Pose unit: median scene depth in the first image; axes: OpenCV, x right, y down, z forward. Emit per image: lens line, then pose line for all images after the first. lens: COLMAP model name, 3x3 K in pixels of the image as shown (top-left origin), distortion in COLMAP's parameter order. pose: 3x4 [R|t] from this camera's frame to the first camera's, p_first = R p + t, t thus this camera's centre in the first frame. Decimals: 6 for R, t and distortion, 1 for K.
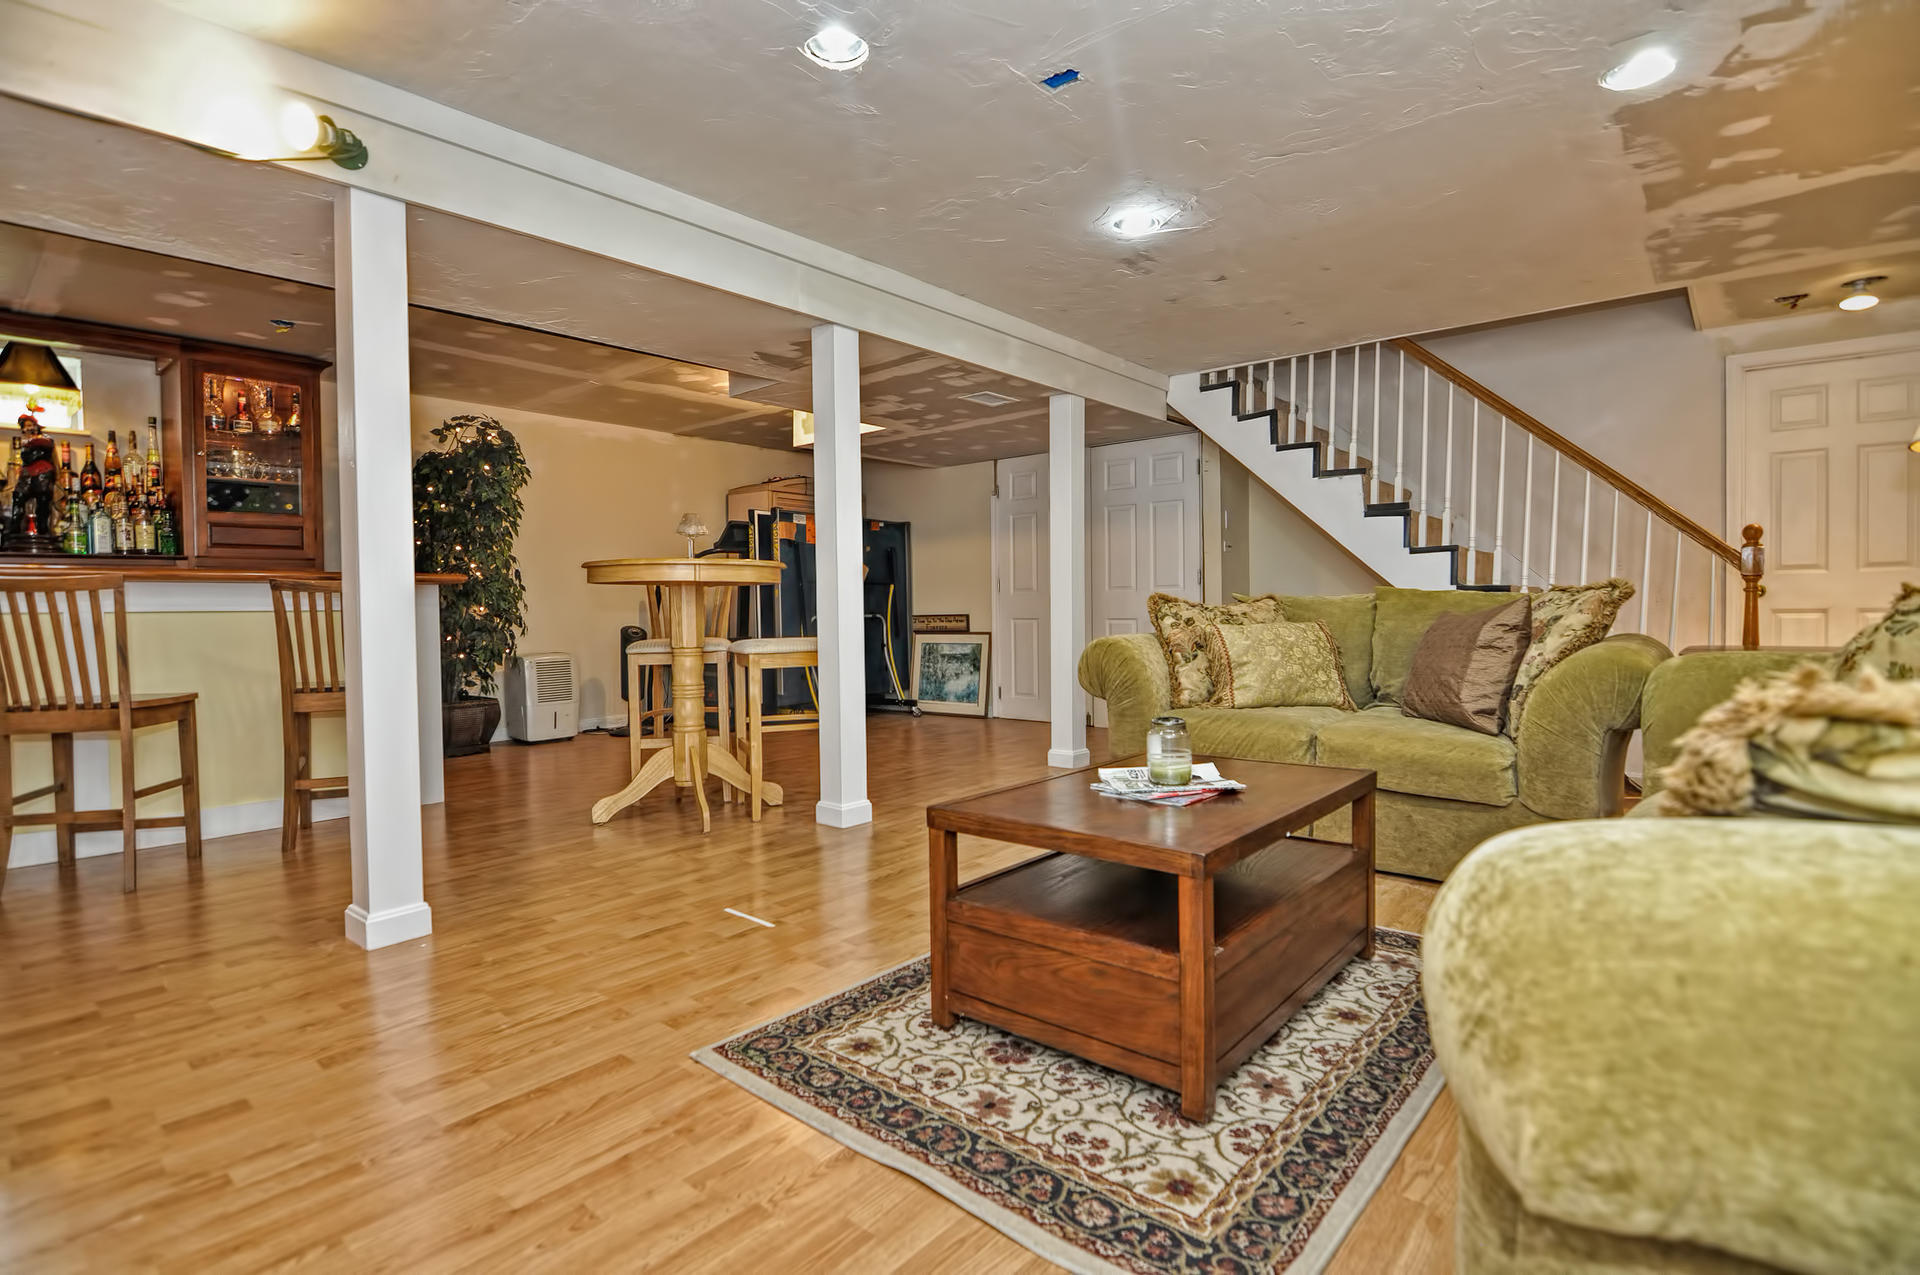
lens RADIAL K [[954.2, 0, 957.8], [0, 954.2, 644.7], [0, 0, 1]] dist [-0.008186, -0.005803]
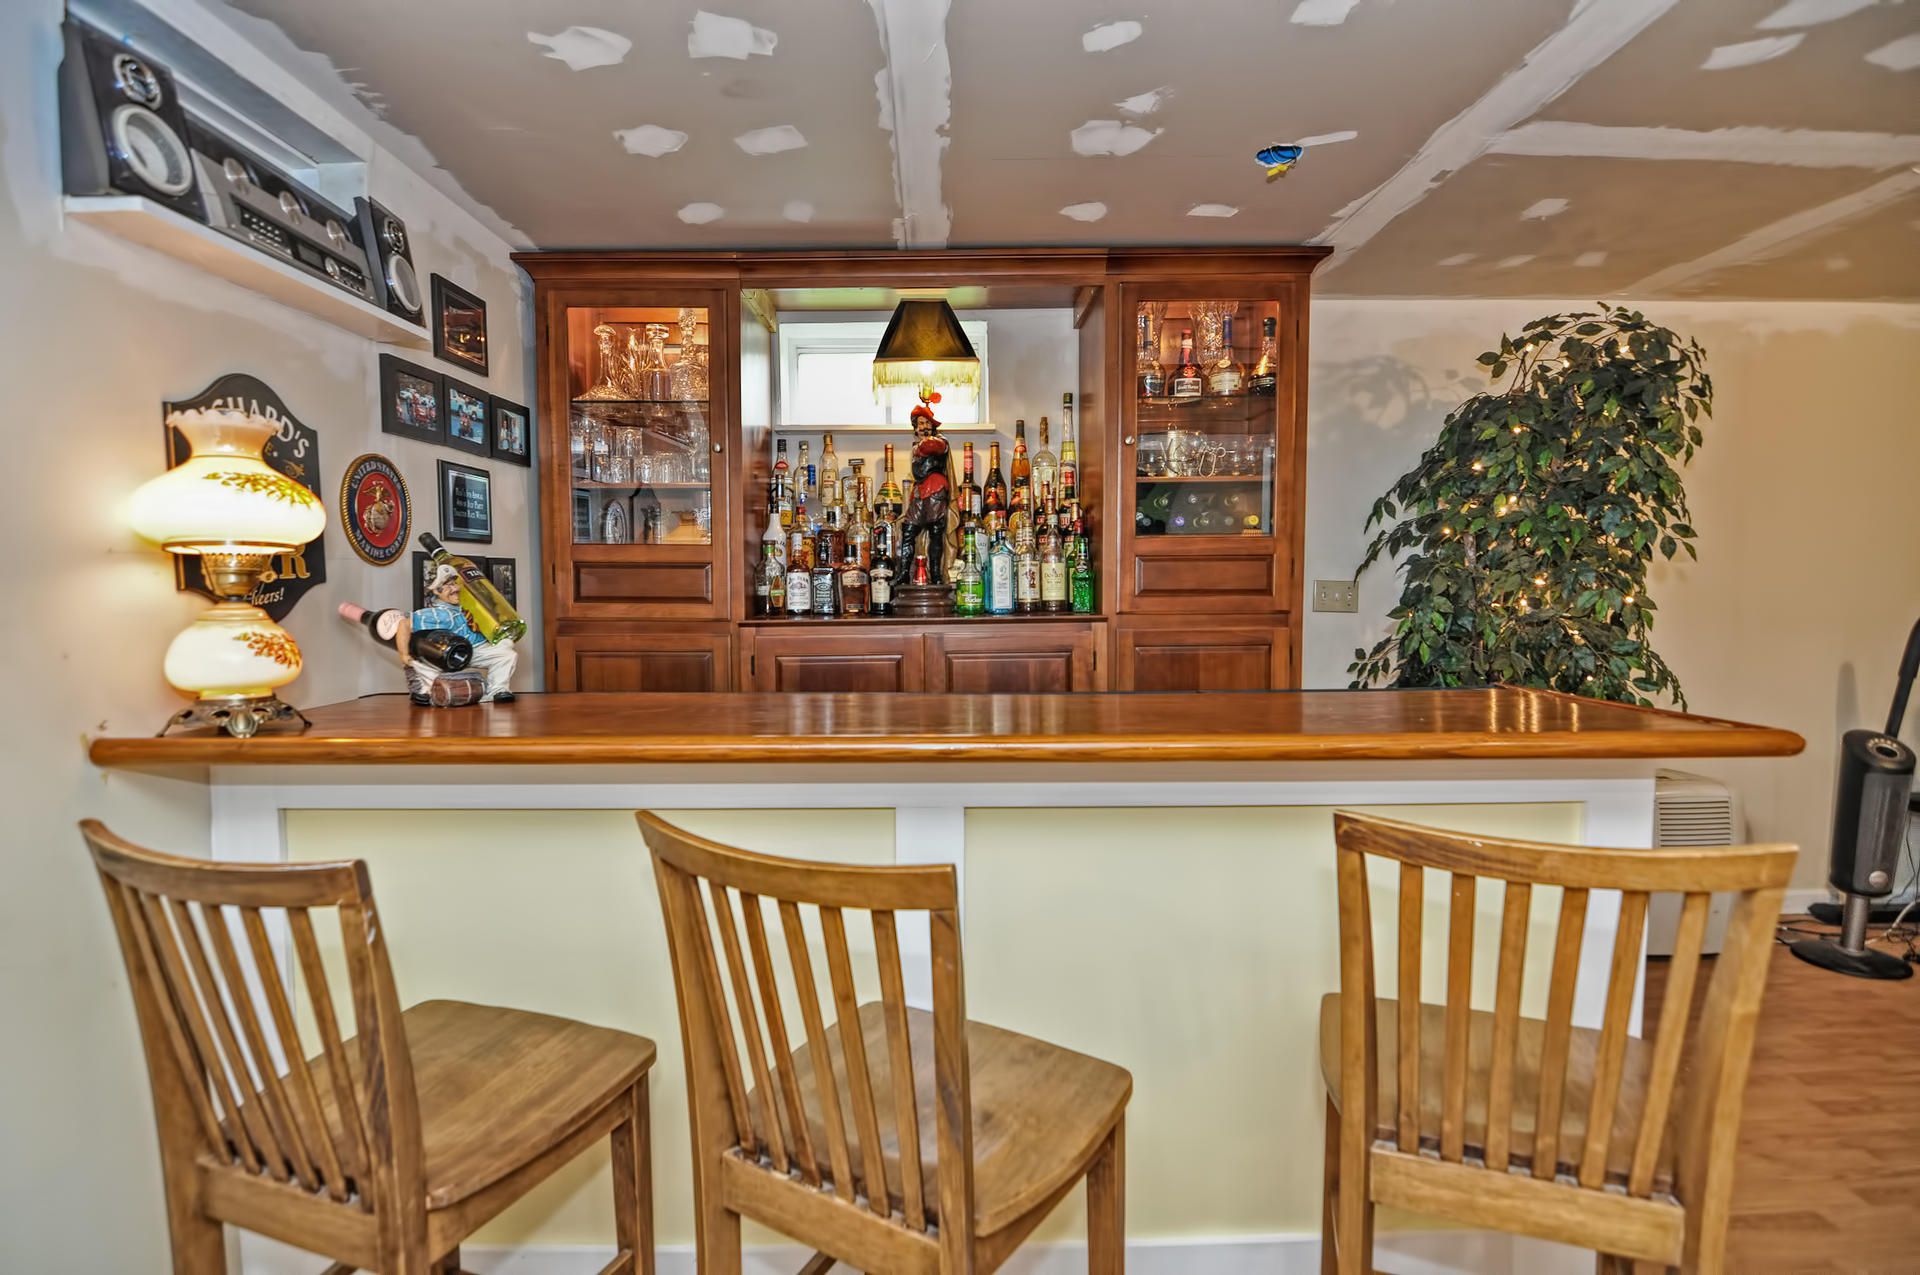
lens RADIAL K [[954.2, 0, 953.7], [0, 954.2, 635.6], [0, 0, 1]] dist [-0.008186, -0.005803]
pose [[0.675962, 0.046002, -0.735499, -0.426748], [-0.026616, 0.998923, 0.038016, -0.098802], [0.736456, -0.006121, 0.676458, 0.510461]]
